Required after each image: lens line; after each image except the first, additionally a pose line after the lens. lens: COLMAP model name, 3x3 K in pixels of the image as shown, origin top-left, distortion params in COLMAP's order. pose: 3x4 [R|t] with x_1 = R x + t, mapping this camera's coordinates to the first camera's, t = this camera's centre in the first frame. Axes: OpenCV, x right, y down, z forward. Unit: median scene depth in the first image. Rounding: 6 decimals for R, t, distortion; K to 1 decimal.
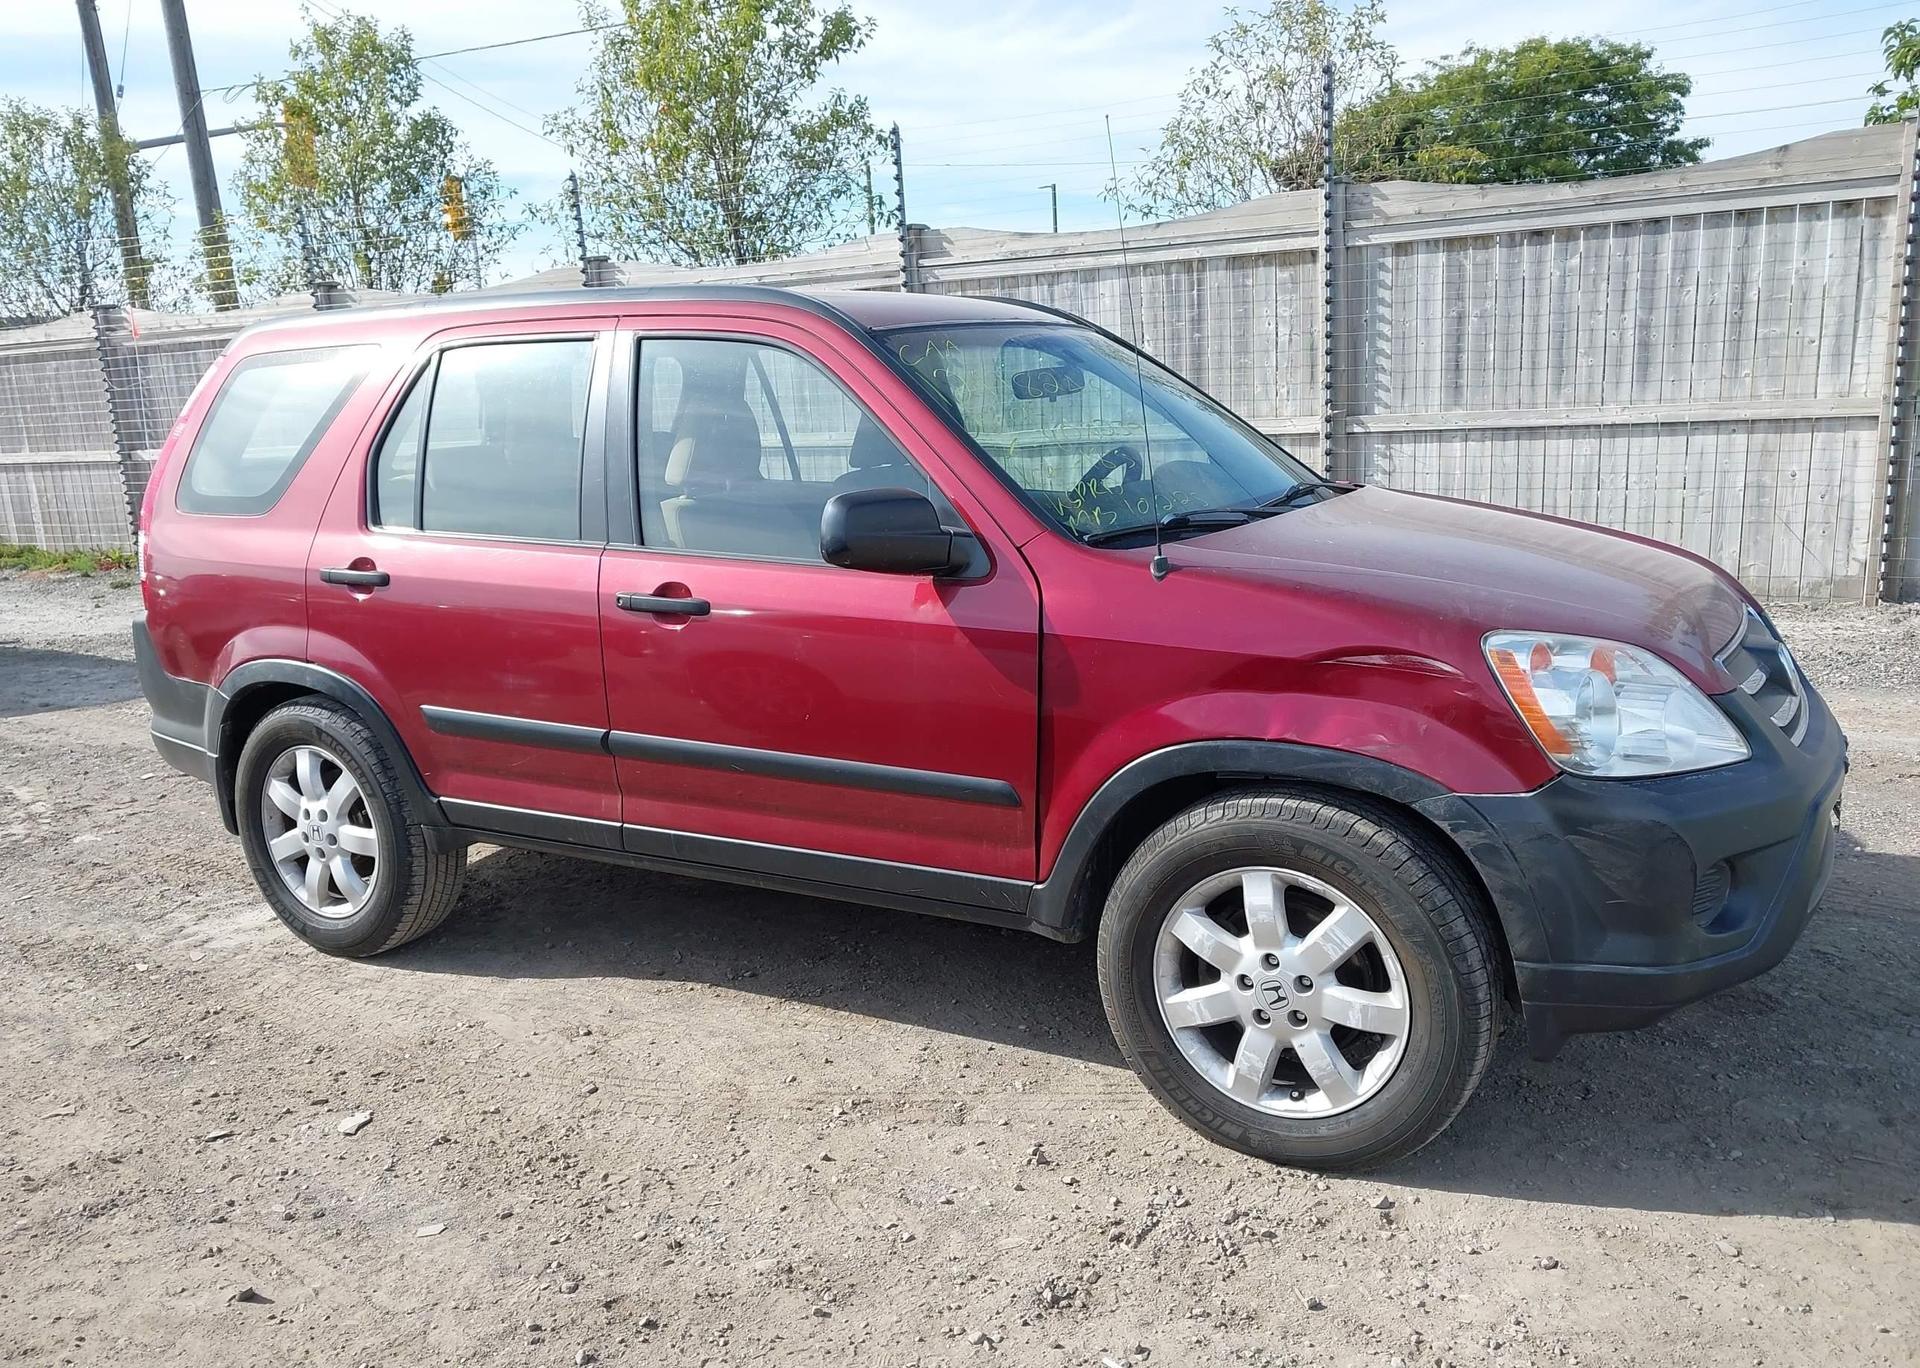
lens RADIAL K [[1595.0, 0, 987.1], [0, 1595.0, 756.6], [0, 0, 1]] dist [-0.012028, 0.010668]
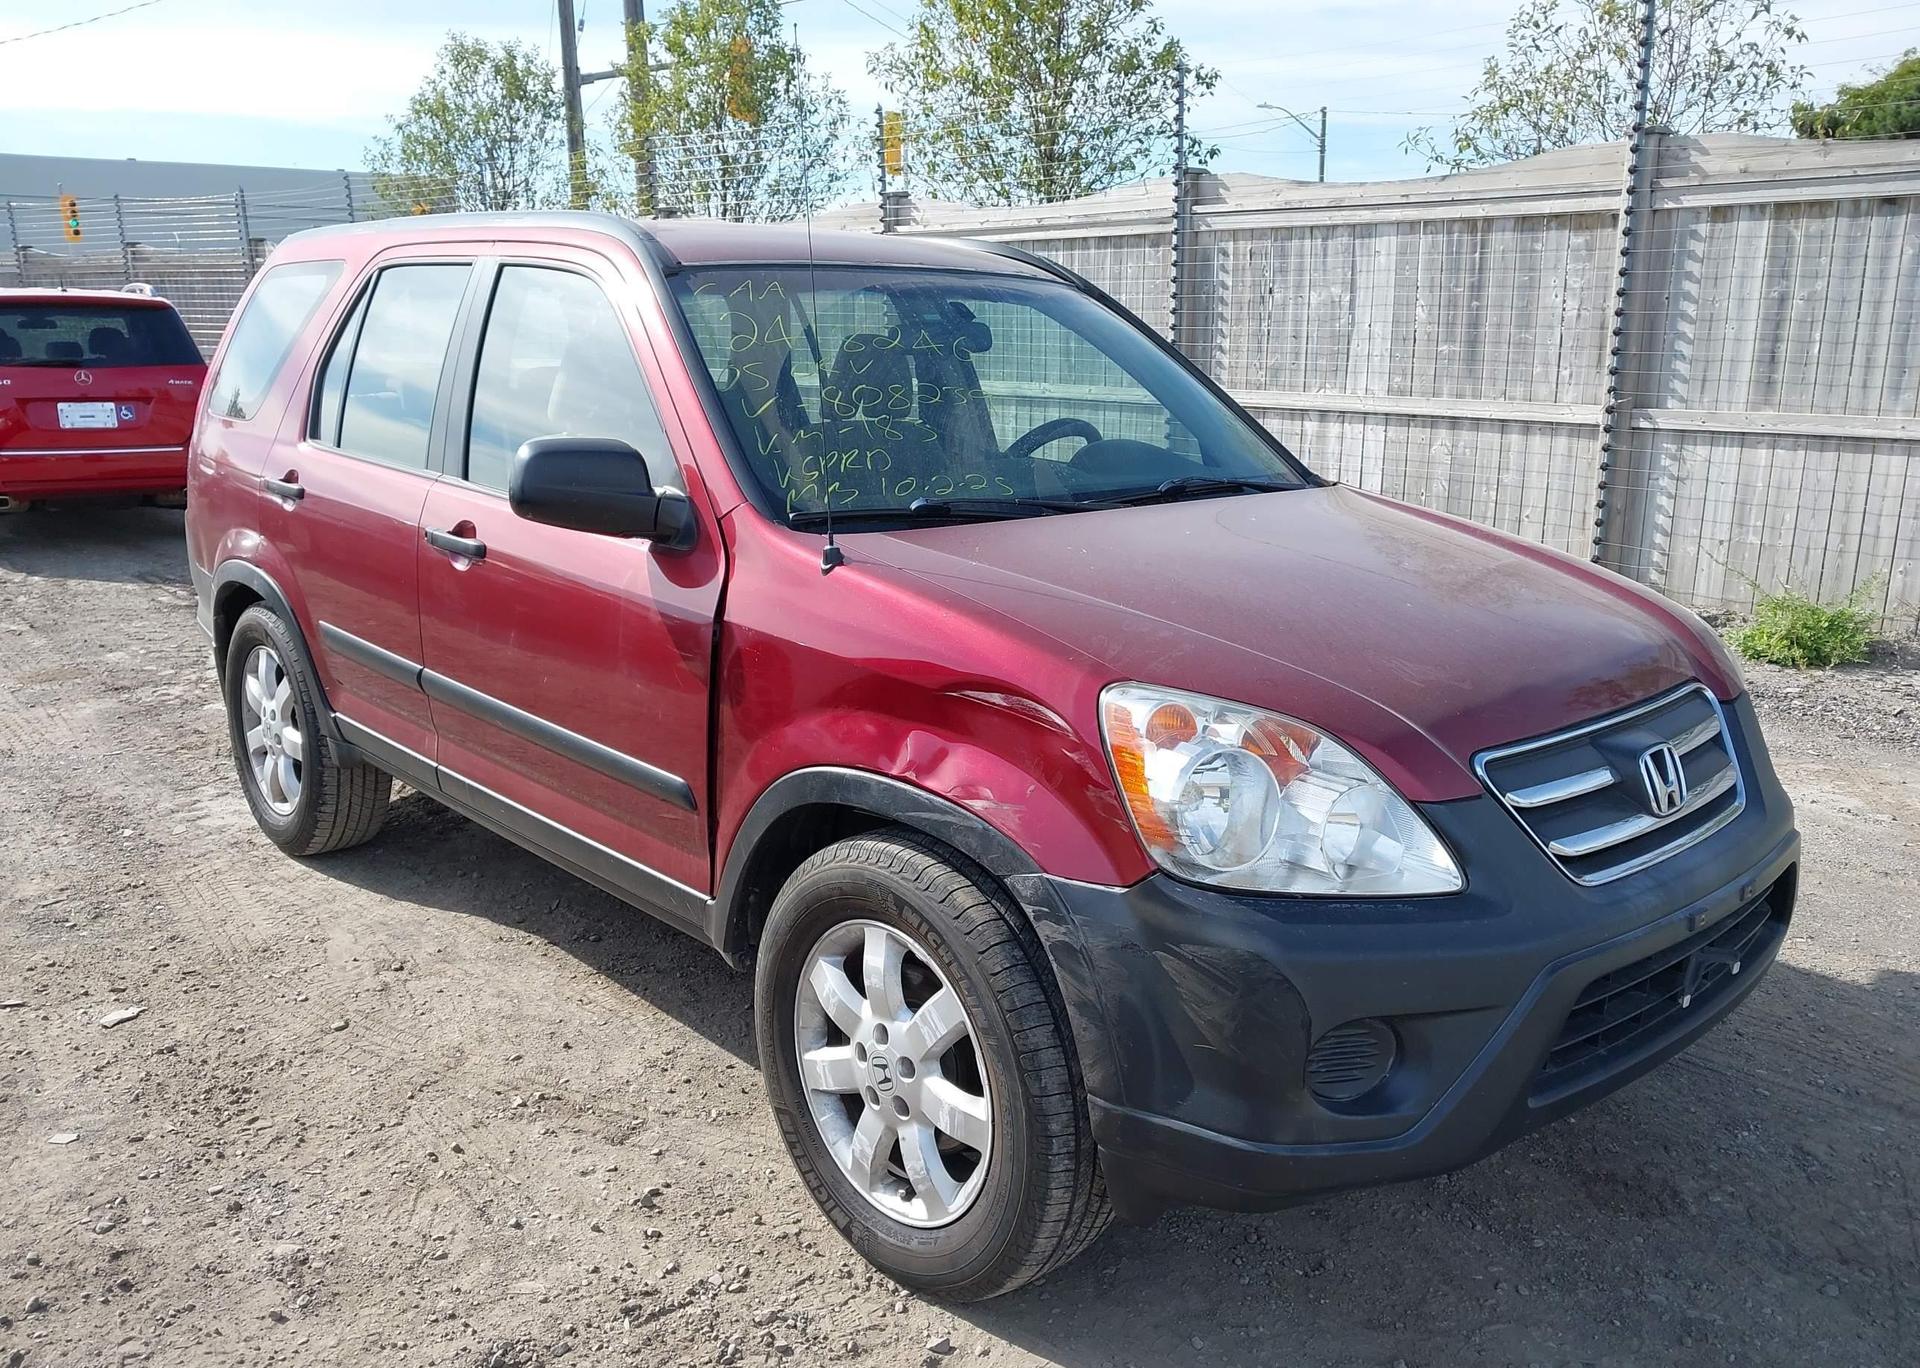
lens RADIAL K [[1595.0, 0, 927.9], [0, 1595.0, 748.4], [0, 0, 1]] dist [-0.012028, 0.010668]
pose [[0.946495, 0.136710, -0.292331, 0.292217], [-0.129201, 0.990600, 0.044937, -0.043157], [0.295726, -0.004763, 0.955261, 0.135500]]
